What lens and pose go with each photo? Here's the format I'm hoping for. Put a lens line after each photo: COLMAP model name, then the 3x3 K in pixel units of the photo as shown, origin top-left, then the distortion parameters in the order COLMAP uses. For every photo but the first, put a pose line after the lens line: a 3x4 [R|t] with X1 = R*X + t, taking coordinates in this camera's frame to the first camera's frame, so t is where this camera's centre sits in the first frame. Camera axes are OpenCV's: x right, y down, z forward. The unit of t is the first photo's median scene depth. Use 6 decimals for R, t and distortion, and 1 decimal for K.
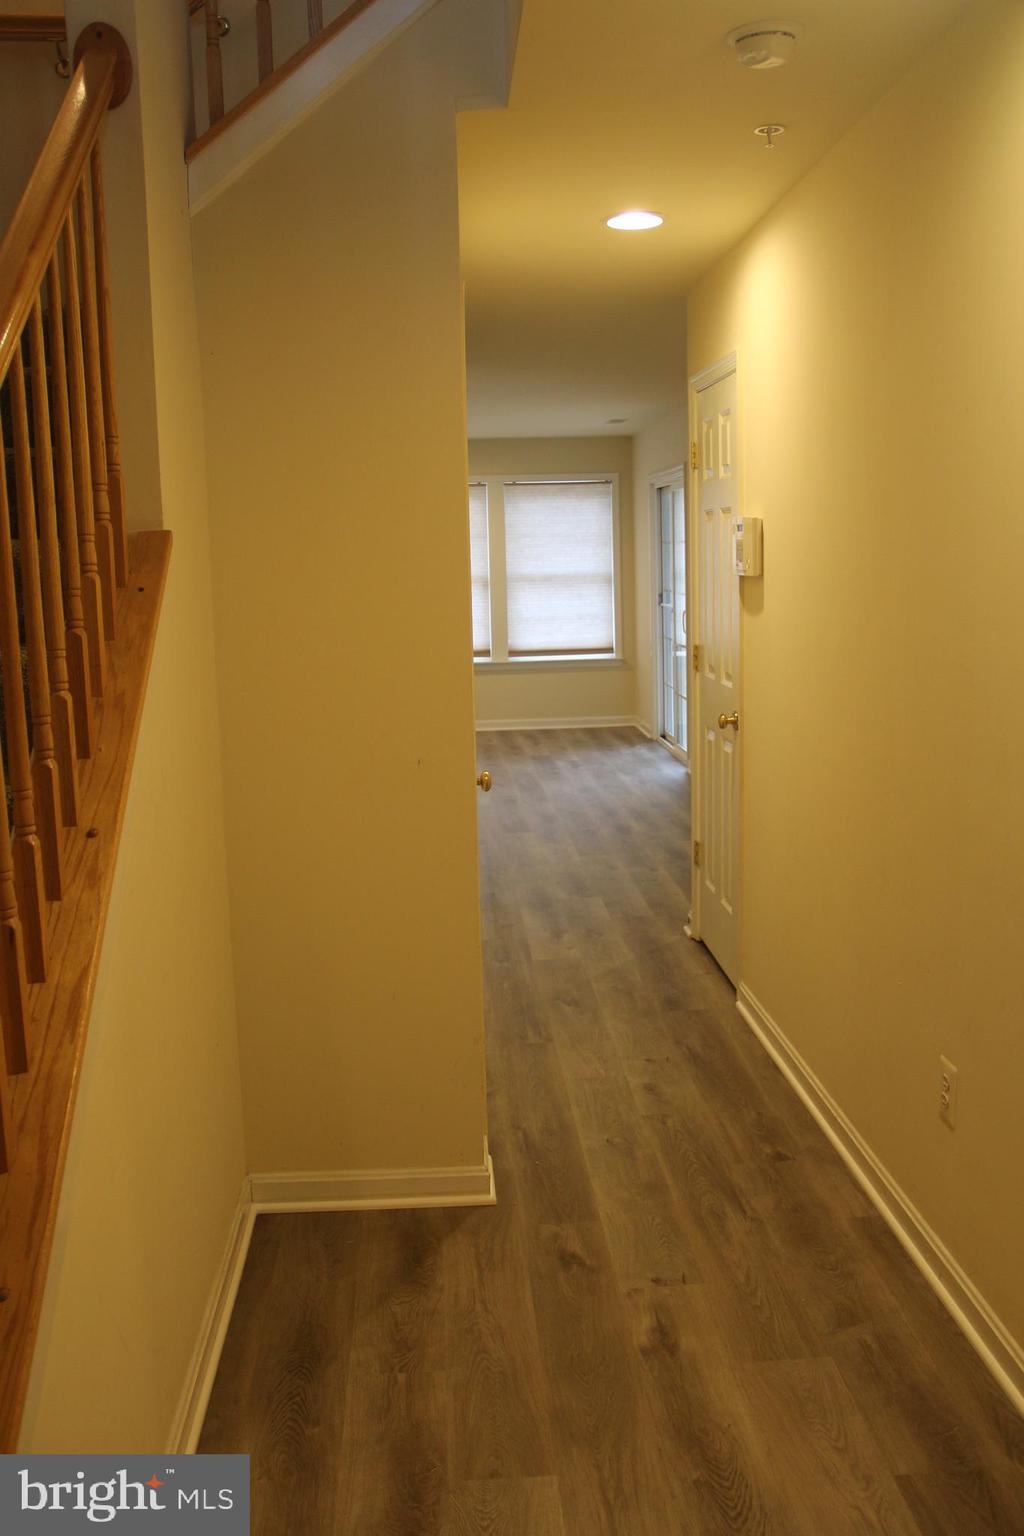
lens RADIAL K [[1441.9, 0, 517.2], [0, 1441.9, 763.9], [0, 0, 1]] dist [0.001379, 0.000000]
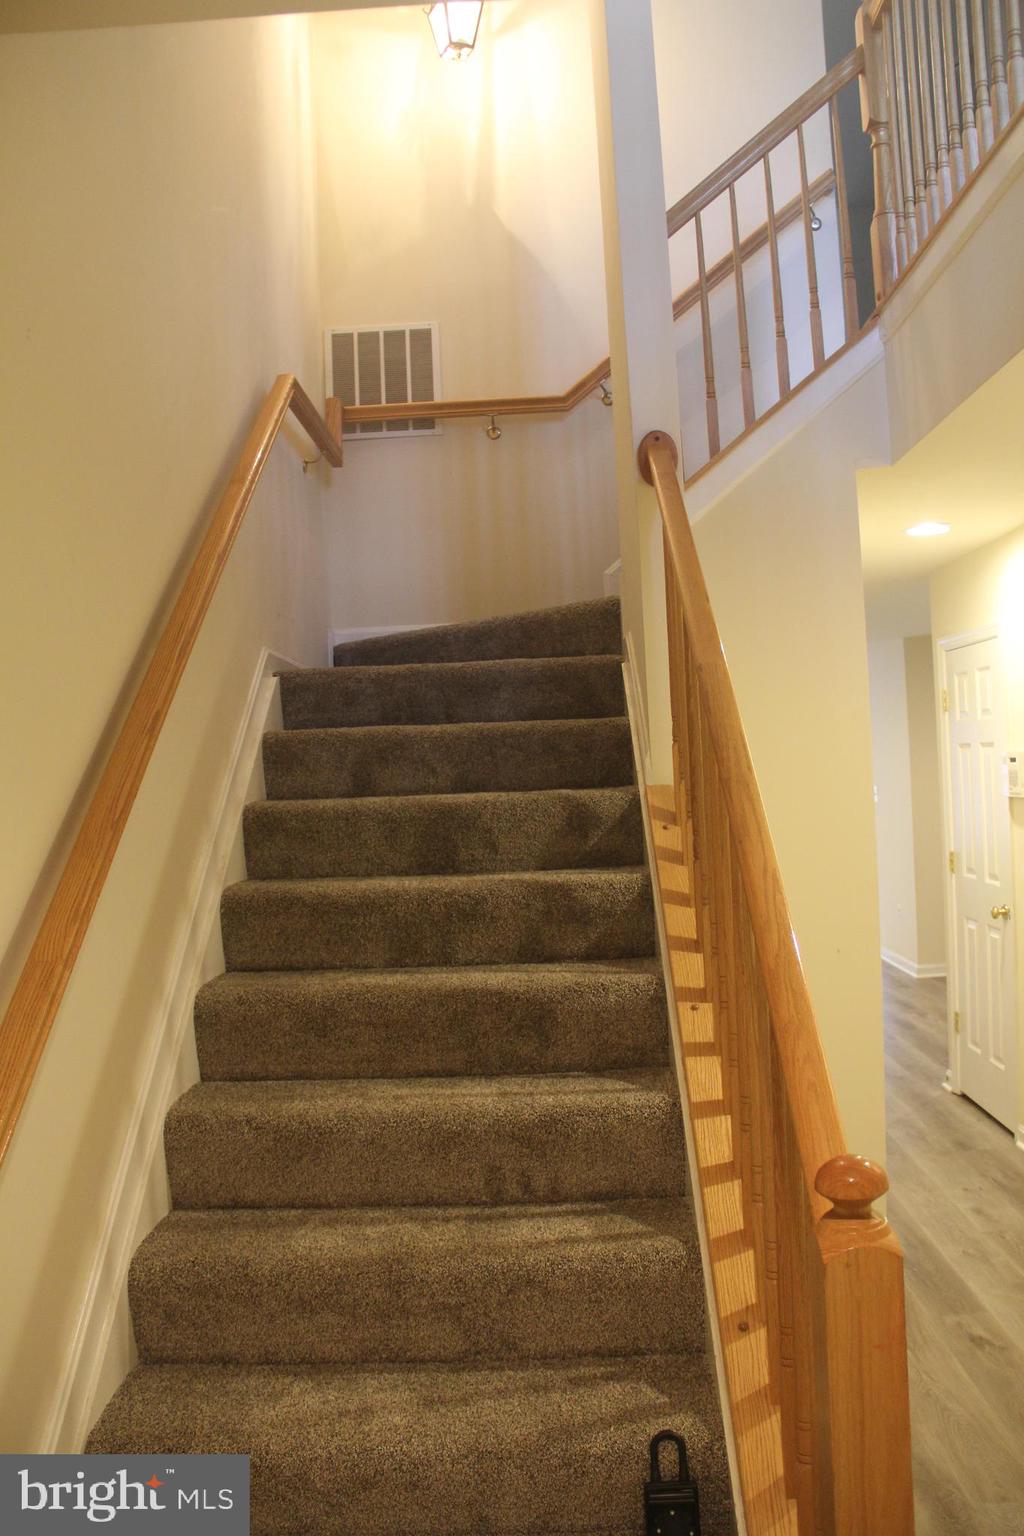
lens RADIAL K [[1246.7, 0, 506.0], [0, 1246.7, 769.8], [0, 0, 1]] dist [-0.159378, 0.066583]
pose [[0.996389, -0.017434, -0.083094, -0.187076], [0.004964, 0.988979, -0.147976, 0.001275], [0.084758, 0.147029, 0.985494, -0.081480]]
